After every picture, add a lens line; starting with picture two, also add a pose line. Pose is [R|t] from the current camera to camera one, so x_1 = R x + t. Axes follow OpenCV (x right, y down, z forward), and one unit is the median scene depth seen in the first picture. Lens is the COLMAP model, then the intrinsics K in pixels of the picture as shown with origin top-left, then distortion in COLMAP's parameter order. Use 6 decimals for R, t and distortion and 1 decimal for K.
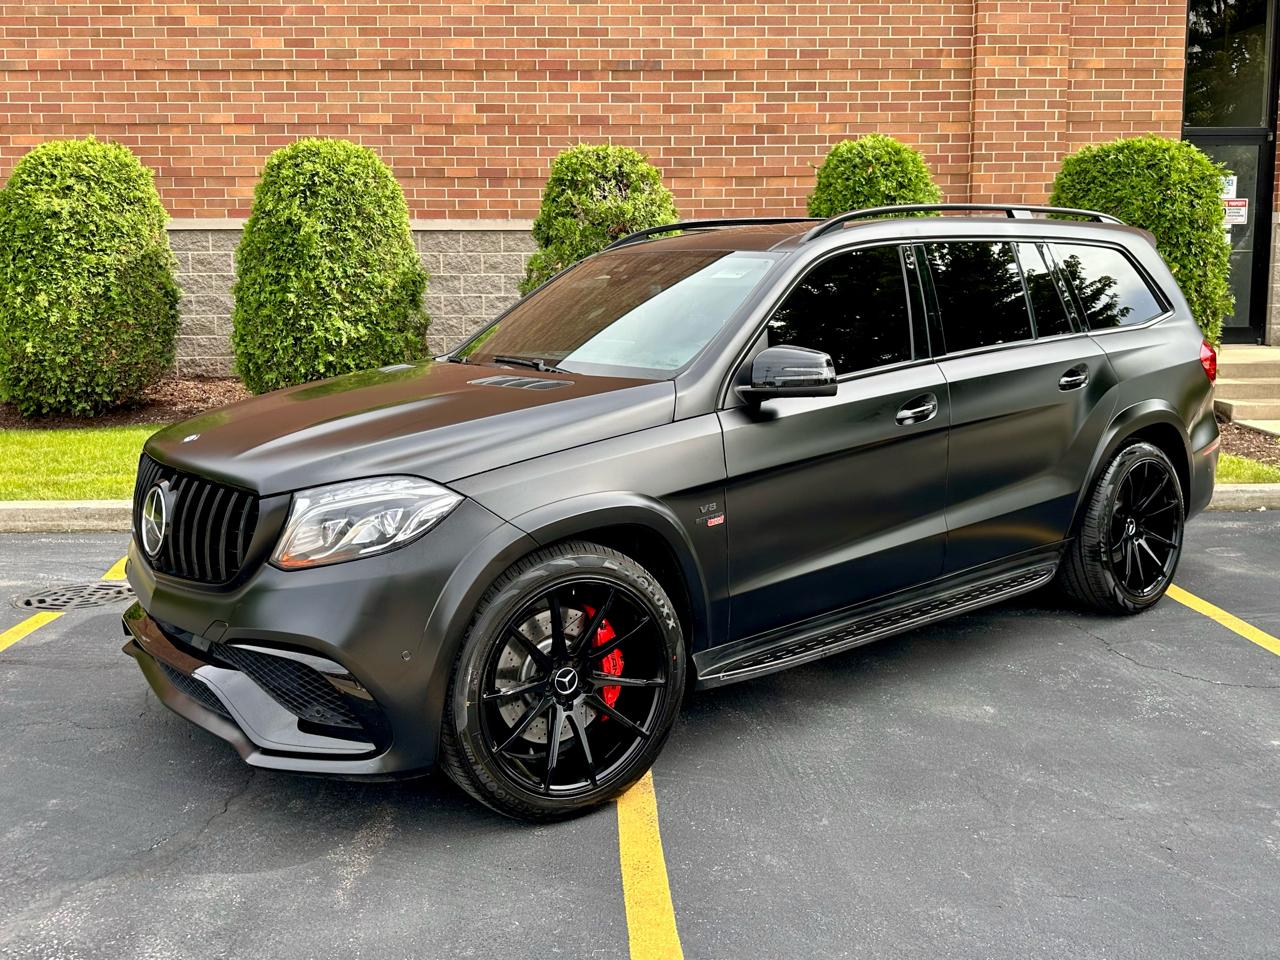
lens RADIAL K [[1134.6, 0, 601.0], [0, 1134.6, 392.1], [0, 0, 1]] dist [0.061847, -0.119340]
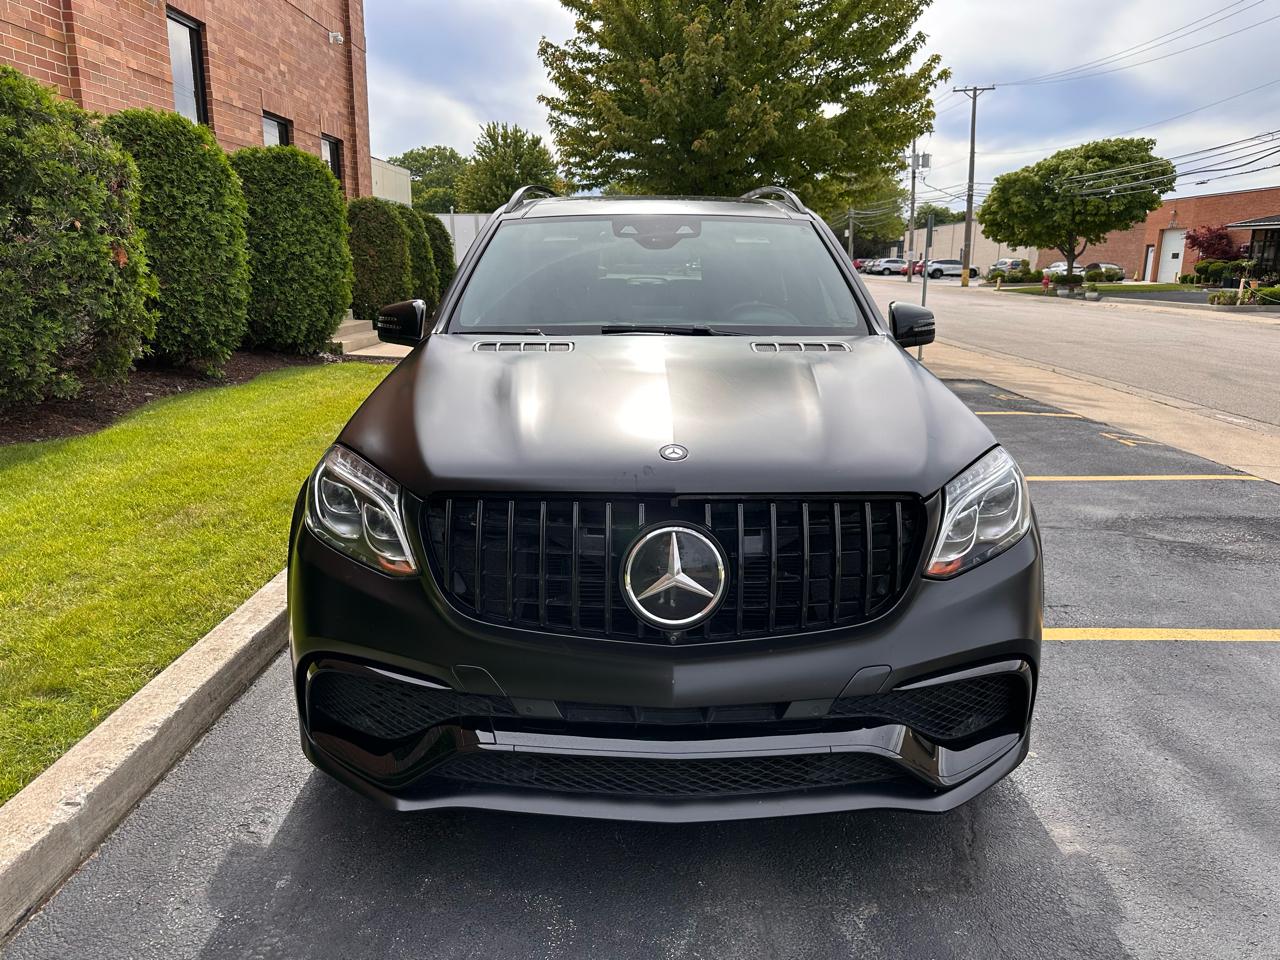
lens RADIAL K [[903.3, 0, 640.0], [0, 903.3, 480.0], [0, 0, 1]] dist [0.004984, -0.003450]
pose [[0.046271, -0.228500, 0.972444, -0.538496], [0.097691, 0.969855, 0.223244, -0.035112], [-0.994141, 0.084669, 0.067198, 0.474711]]
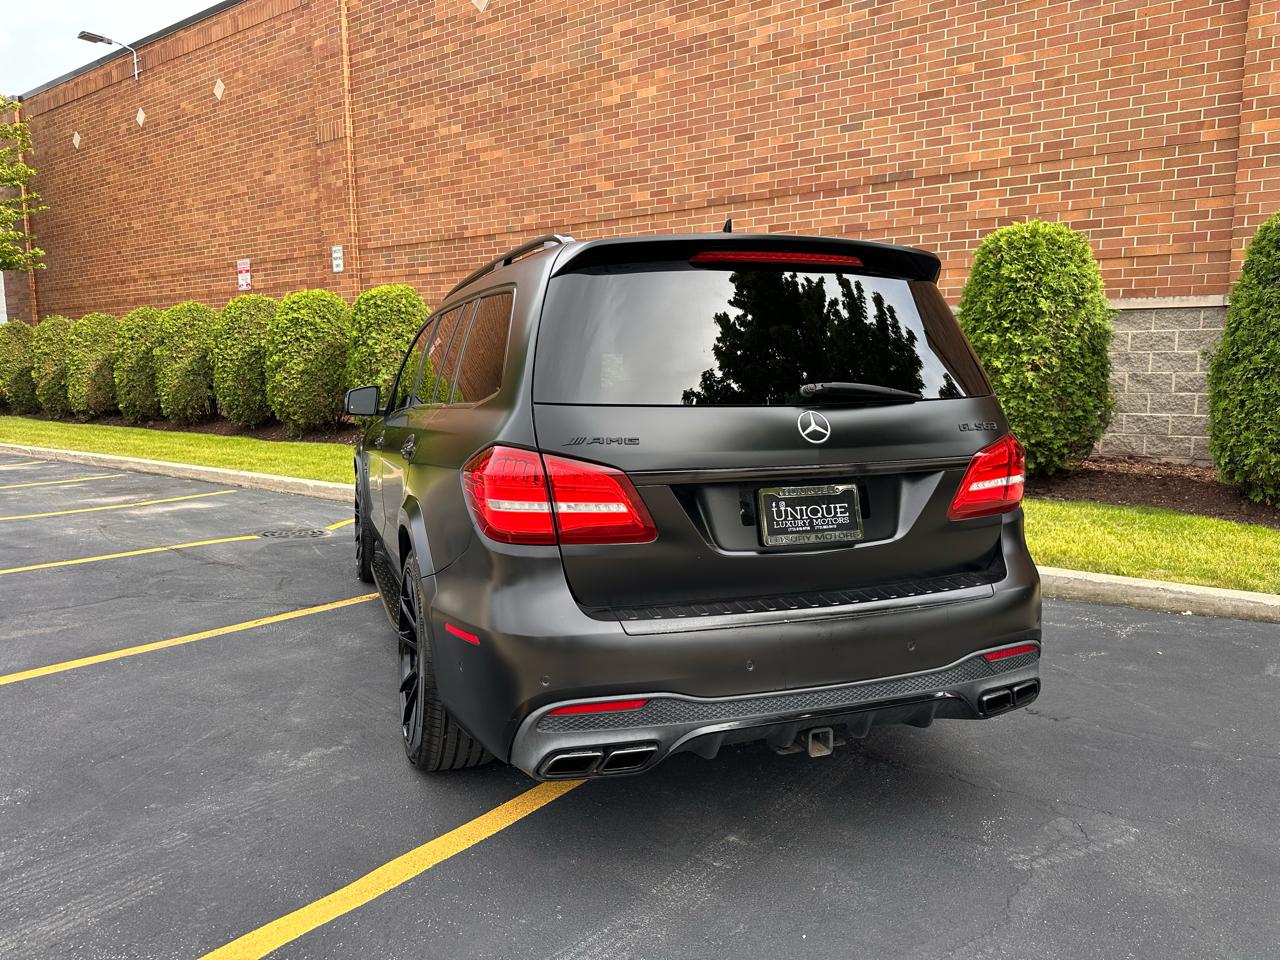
lens RADIAL K [[905.1, 0, 638.2], [0, 905.1, 485.4], [0, 0, 1]] dist [0.025494, -0.030628]
pose [[0.783275, 0.084634, -0.615887, 0.428533], [-0.069870, 0.996398, 0.048064, -0.000183], [0.617736, 0.005385, 0.786367, 0.113462]]
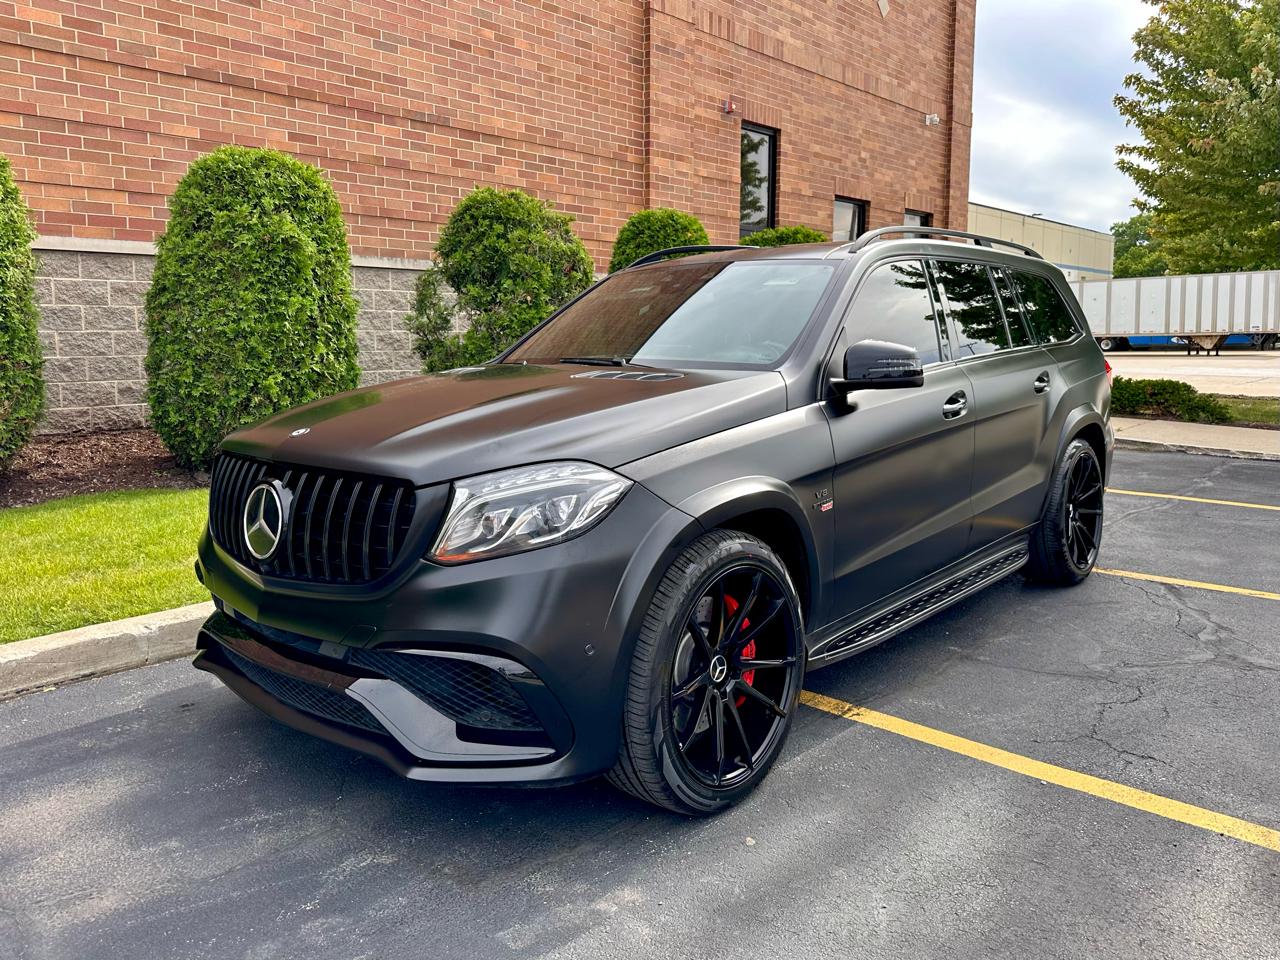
lens RADIAL K [[933.0, 0, 640.4], [0, 933.0, 434.5], [0, 0, 1]] dist [0.016272, -0.023928]
pose [[0.701917, -0.073093, 0.708499, -0.478680], [0.074682, 0.996790, 0.028847, -0.001417], [-0.708333, 0.032663, 0.705122, 0.251314]]
